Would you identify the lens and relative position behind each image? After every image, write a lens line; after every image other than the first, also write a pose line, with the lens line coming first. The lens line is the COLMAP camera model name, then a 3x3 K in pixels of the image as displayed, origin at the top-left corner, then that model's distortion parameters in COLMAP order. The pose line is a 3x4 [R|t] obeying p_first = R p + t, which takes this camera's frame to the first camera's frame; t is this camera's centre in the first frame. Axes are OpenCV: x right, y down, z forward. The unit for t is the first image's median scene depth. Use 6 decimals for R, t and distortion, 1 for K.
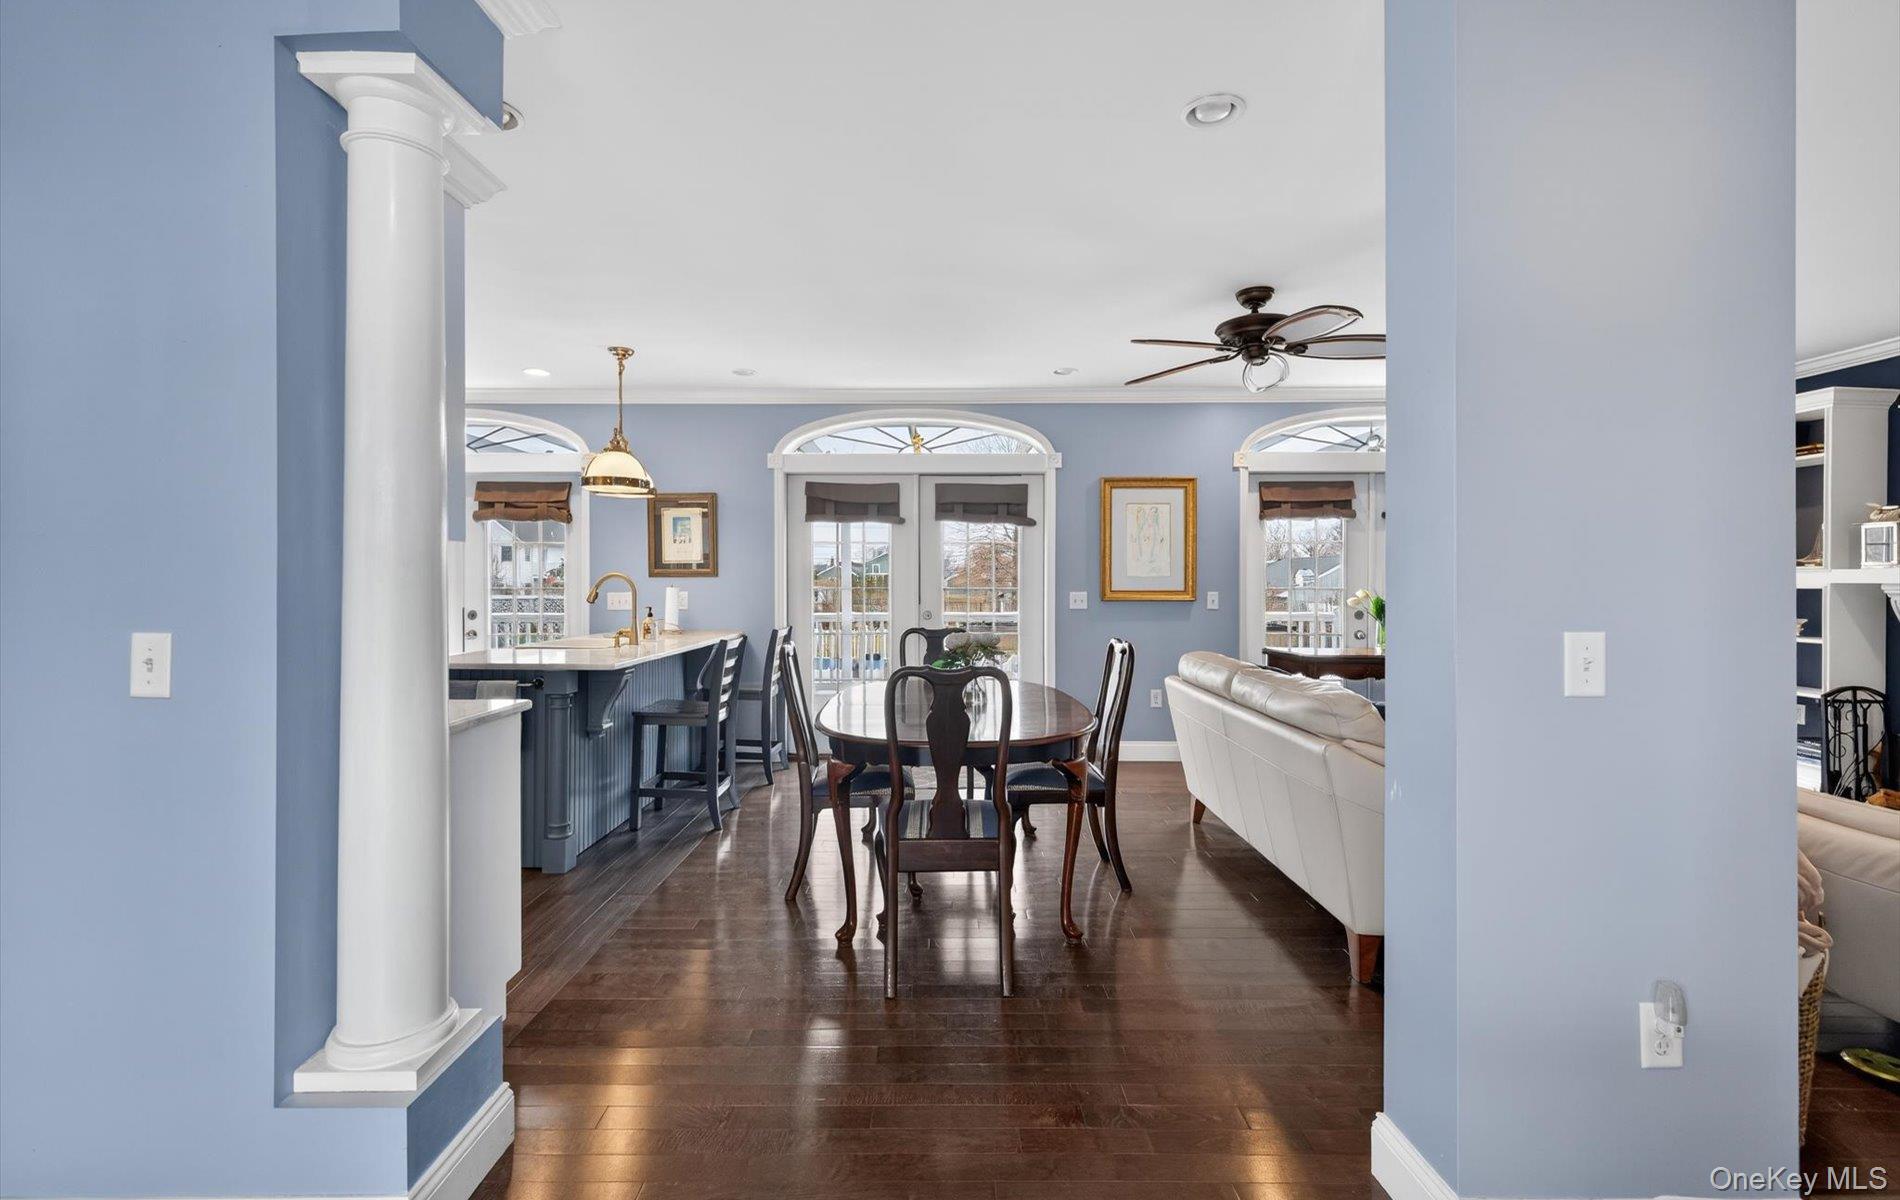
lens RADIAL K [[802.3, 0, 939.8], [0, 802.3, 586.4], [0, 0, 1]] dist [0.004966, -0.001111]
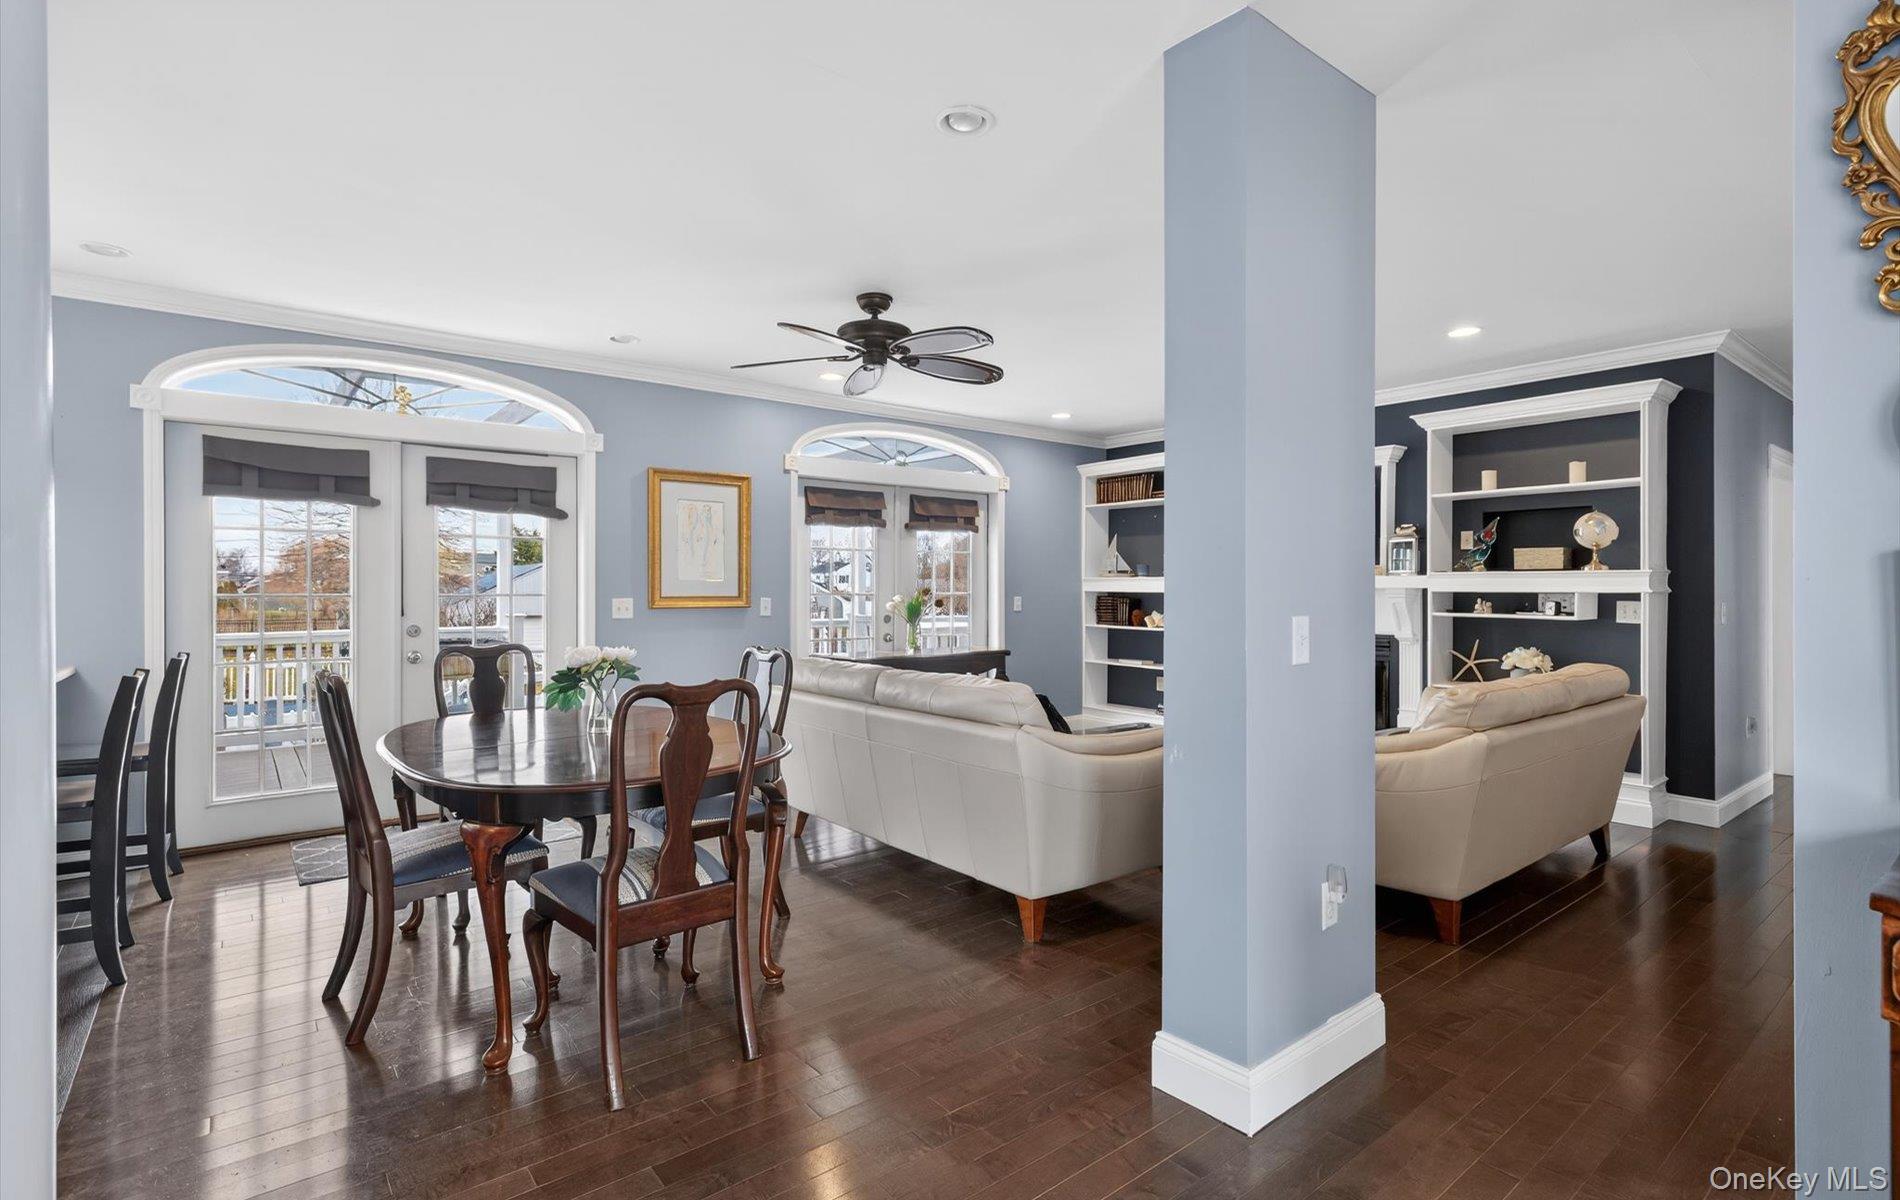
lens RADIAL K [[875.5, 0, 945.7], [0, 875.5, 588.0], [0, 0, 1]] dist [0.009039, -0.001731]
pose [[0.785411, 0.001652, 0.618973, -0.136895], [0.004090, 0.999961, -0.007859, 0.004381], [-0.618961, 0.008704, 0.785373, 0.050655]]
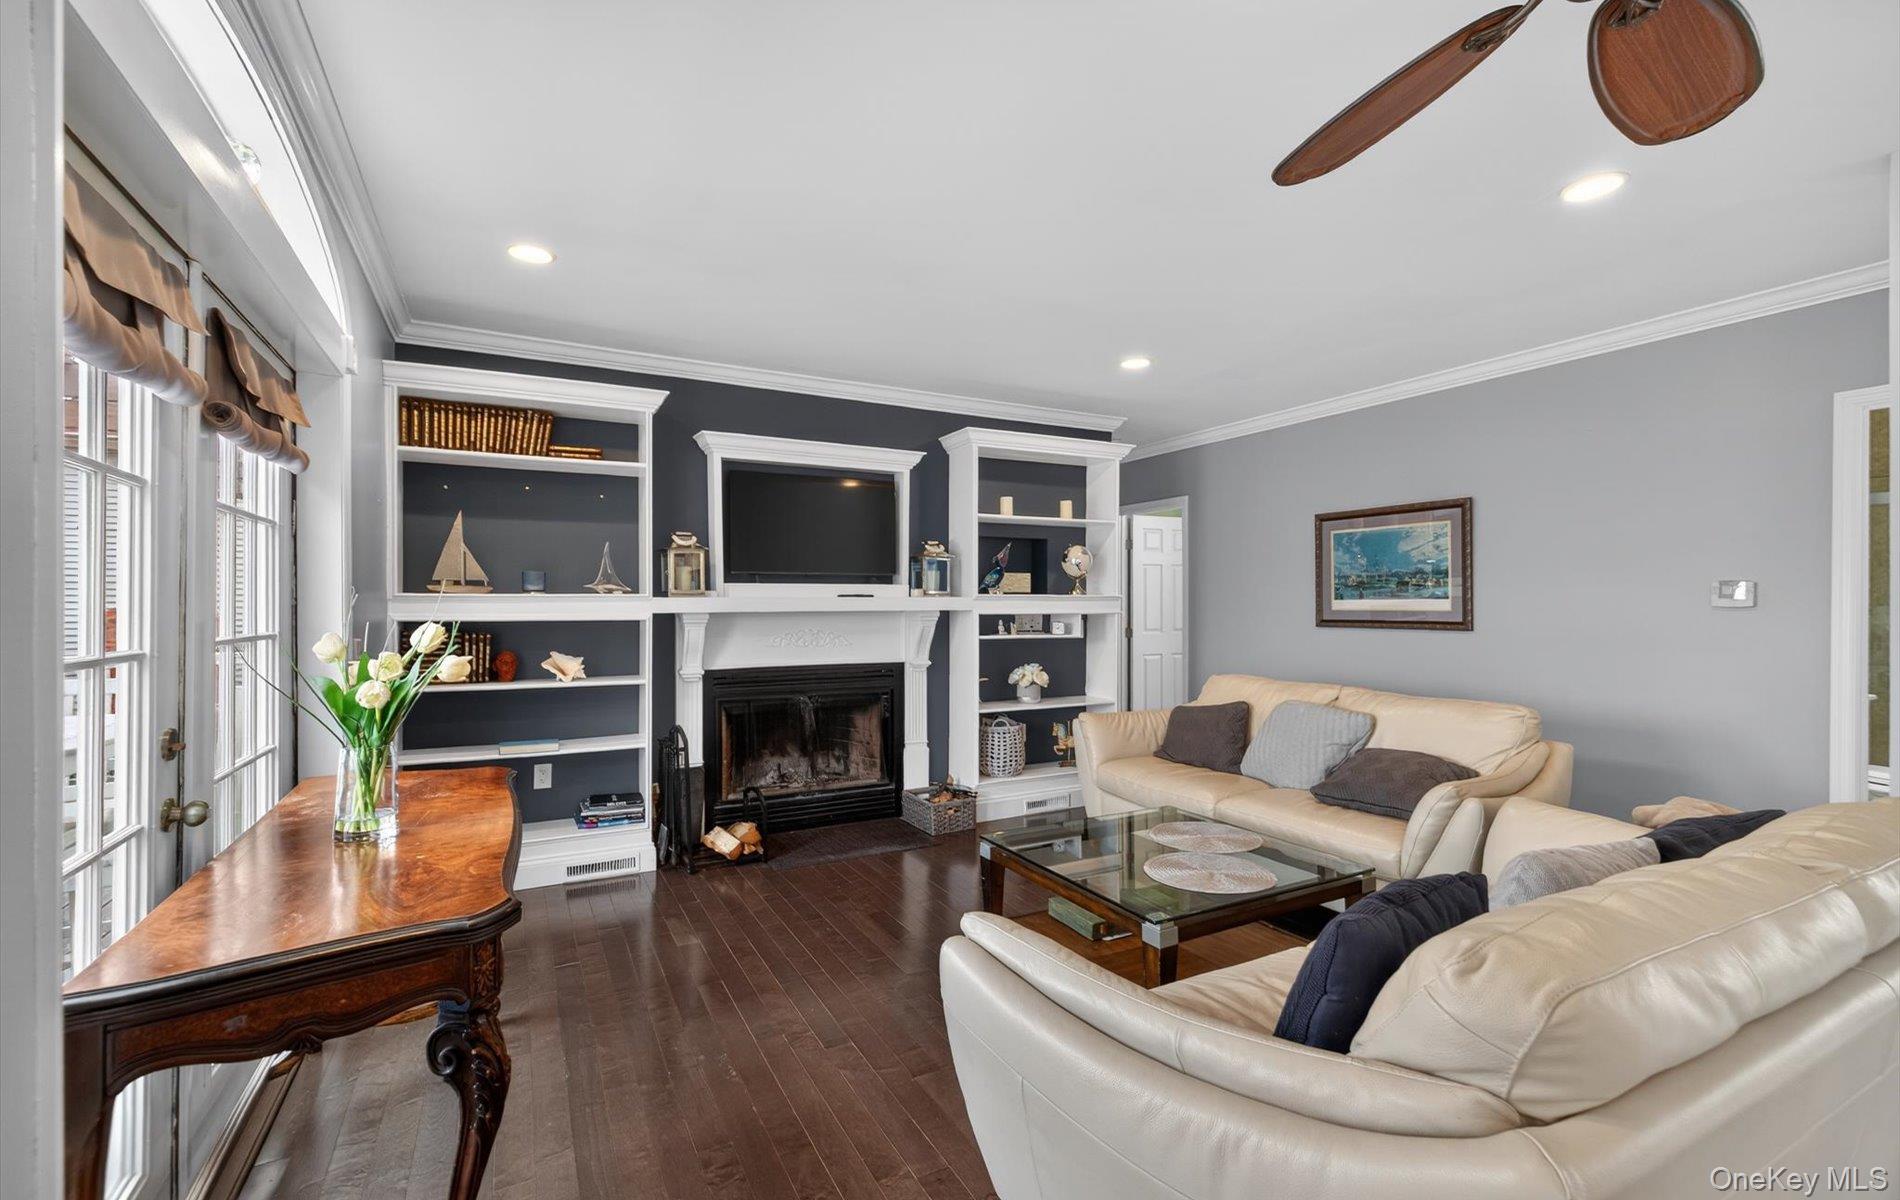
lens RADIAL K [[802.3, 0, 943.0], [0, 802.3, 601.3], [0, 0, 1]] dist [0.004966, -0.001111]
pose [[-0.463691, 0.000523, 0.885997, 0.150368], [0.007839, 0.999963, 0.003512, -0.014481], [-0.885962, 0.008574, -0.463678, 0.920496]]
